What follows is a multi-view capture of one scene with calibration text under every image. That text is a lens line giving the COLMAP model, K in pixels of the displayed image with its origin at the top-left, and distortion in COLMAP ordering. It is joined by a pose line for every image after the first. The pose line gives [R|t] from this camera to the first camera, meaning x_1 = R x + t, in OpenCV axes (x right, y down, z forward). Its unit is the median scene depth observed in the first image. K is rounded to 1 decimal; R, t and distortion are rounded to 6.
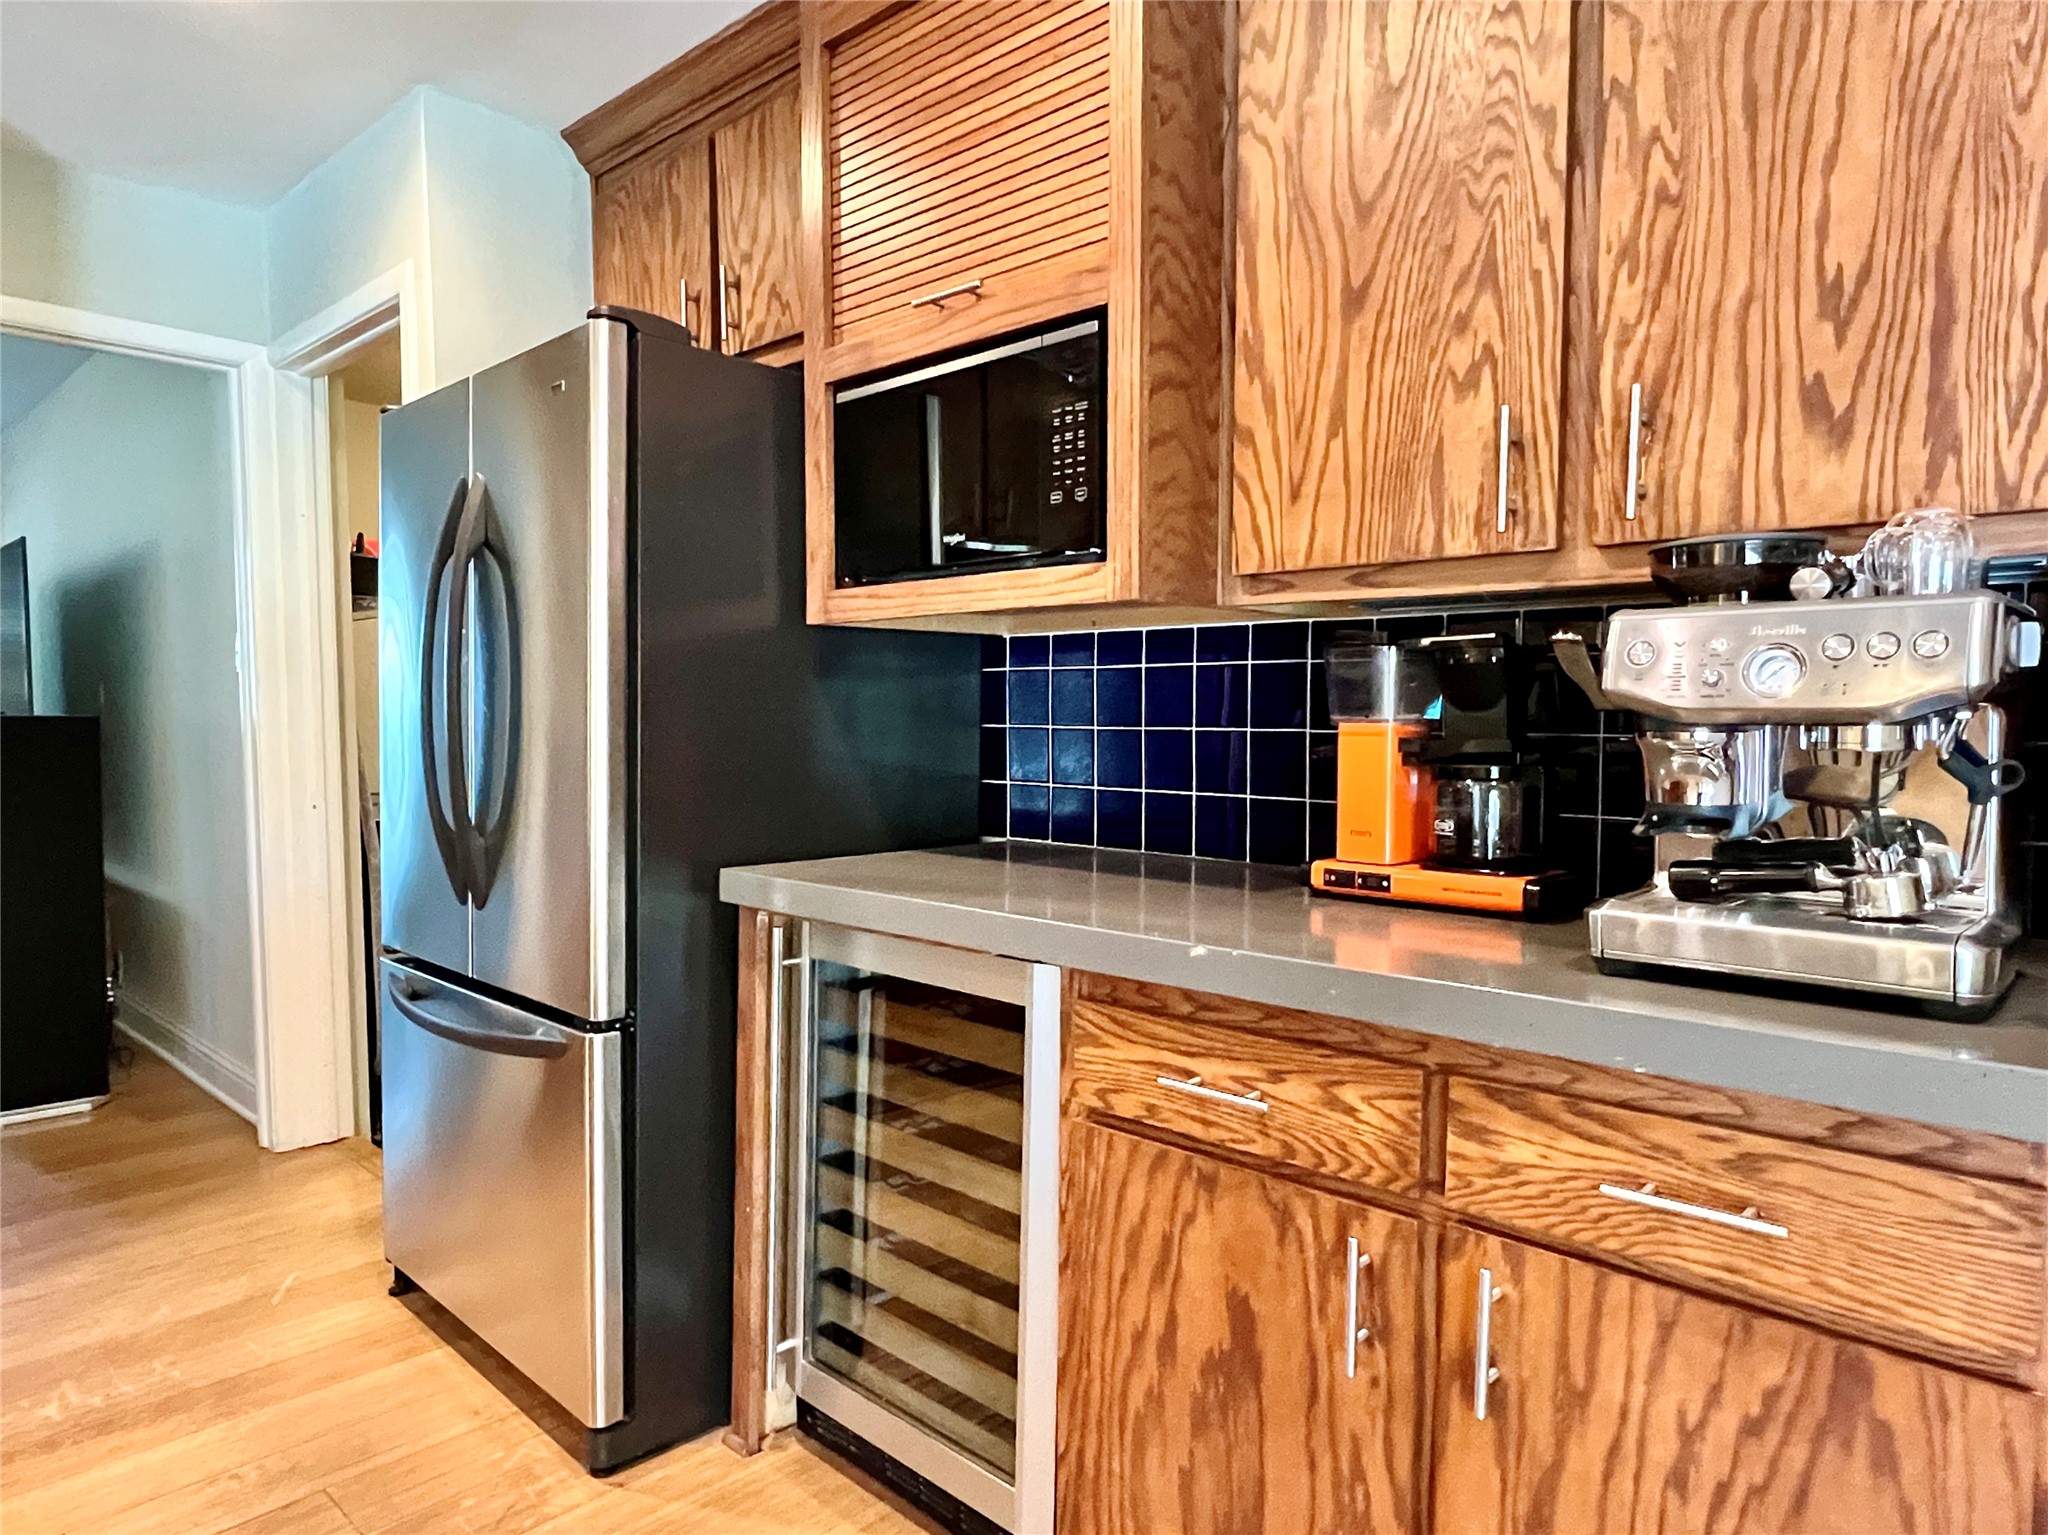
lens RADIAL K [[1260.1, 0, 1024.0], [0, 1260.1, 767.5], [0, 0, 1]] dist [-0.000453, -0.002987]
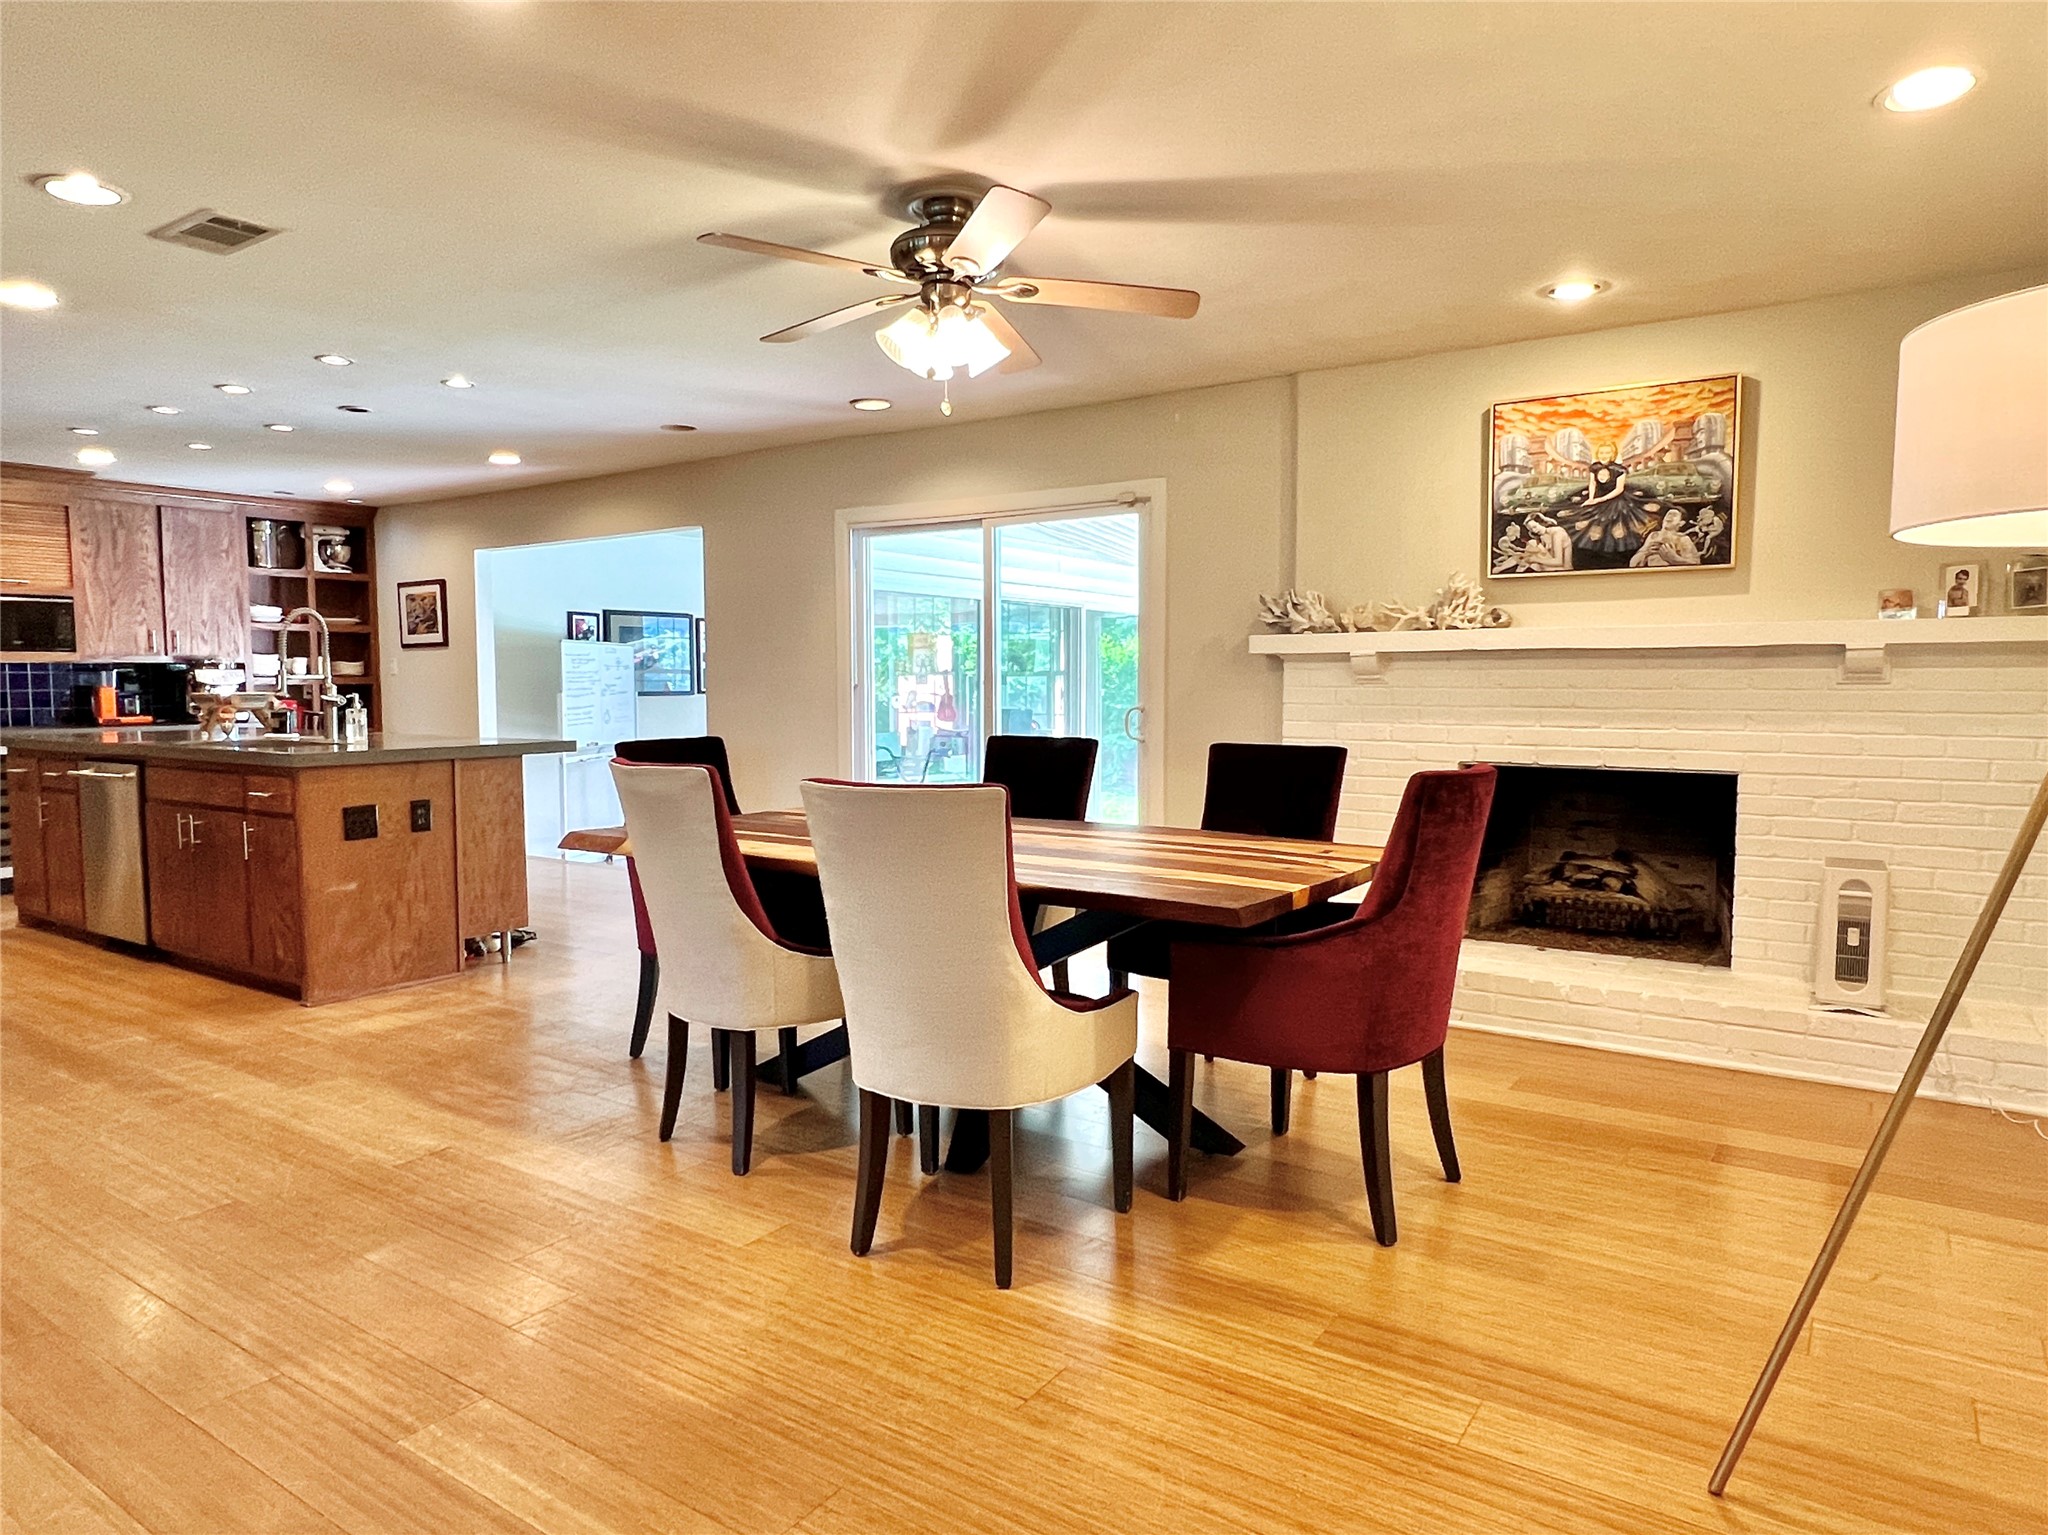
lens RADIAL K [[1260.1, 0, 1024.0], [0, 1260.1, 767.5], [0, 0, 1]] dist [-0.000453, -0.002987]
pose [[-0.169875, -0.073009, 0.982757, -5.314968], [0.057612, 0.994810, 0.083863, 0.067492], [-0.983780, 0.070865, -0.164787, -1.681824]]
